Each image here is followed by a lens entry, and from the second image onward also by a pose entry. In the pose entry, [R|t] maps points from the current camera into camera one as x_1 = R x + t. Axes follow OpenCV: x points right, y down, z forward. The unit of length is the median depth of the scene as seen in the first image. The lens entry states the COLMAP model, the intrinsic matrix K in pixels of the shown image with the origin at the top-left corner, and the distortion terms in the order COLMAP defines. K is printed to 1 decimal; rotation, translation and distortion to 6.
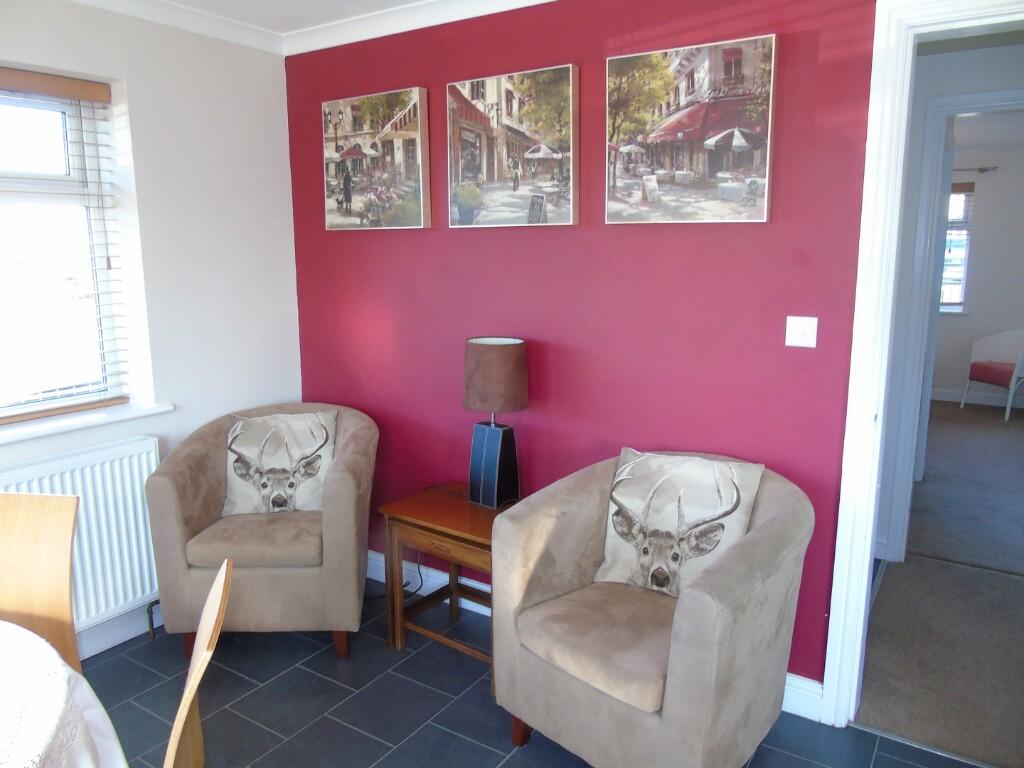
lens RADIAL K [[771.3, 0, 508.9], [0, 771.3, 388.9], [0, 0, 1]] dist [-0.061358, 0.043062]
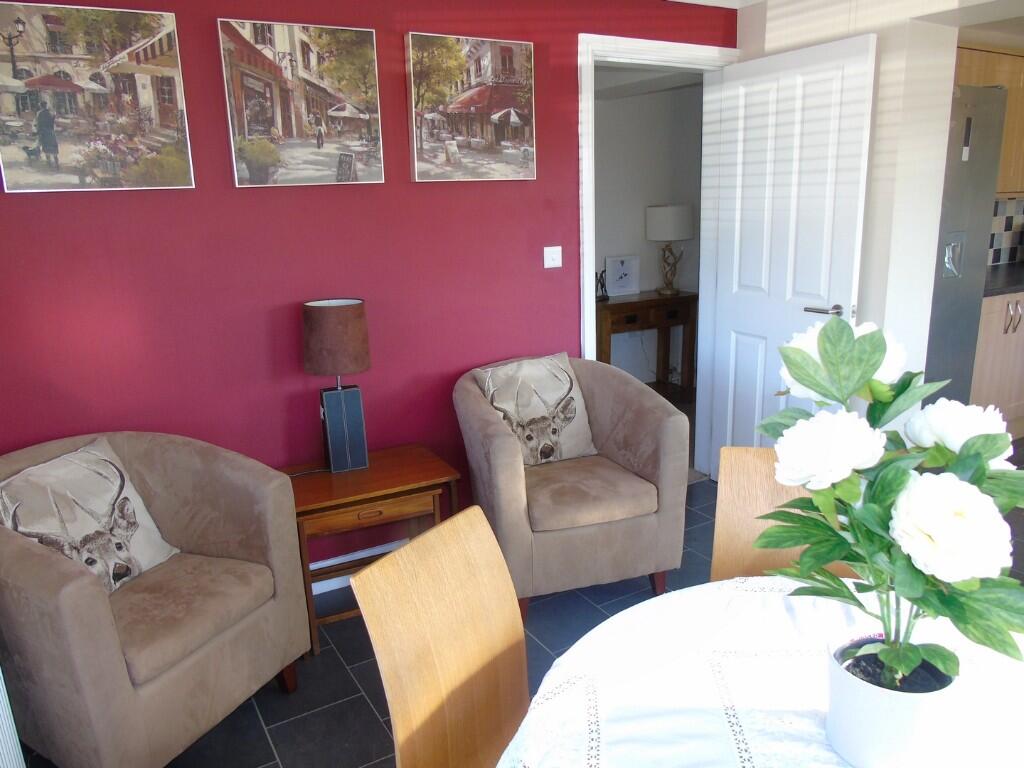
lens RADIAL K [[771.3, 0, 515.9], [0, 771.3, 384.3], [0, 0, 1]] dist [-0.061358, 0.043062]
pose [[0.417376, -0.232516, 0.878484, -0.837335], [0.187023, 0.967996, 0.167351, -0.085347], [-0.889280, 0.094448, 0.447504, 0.381262]]
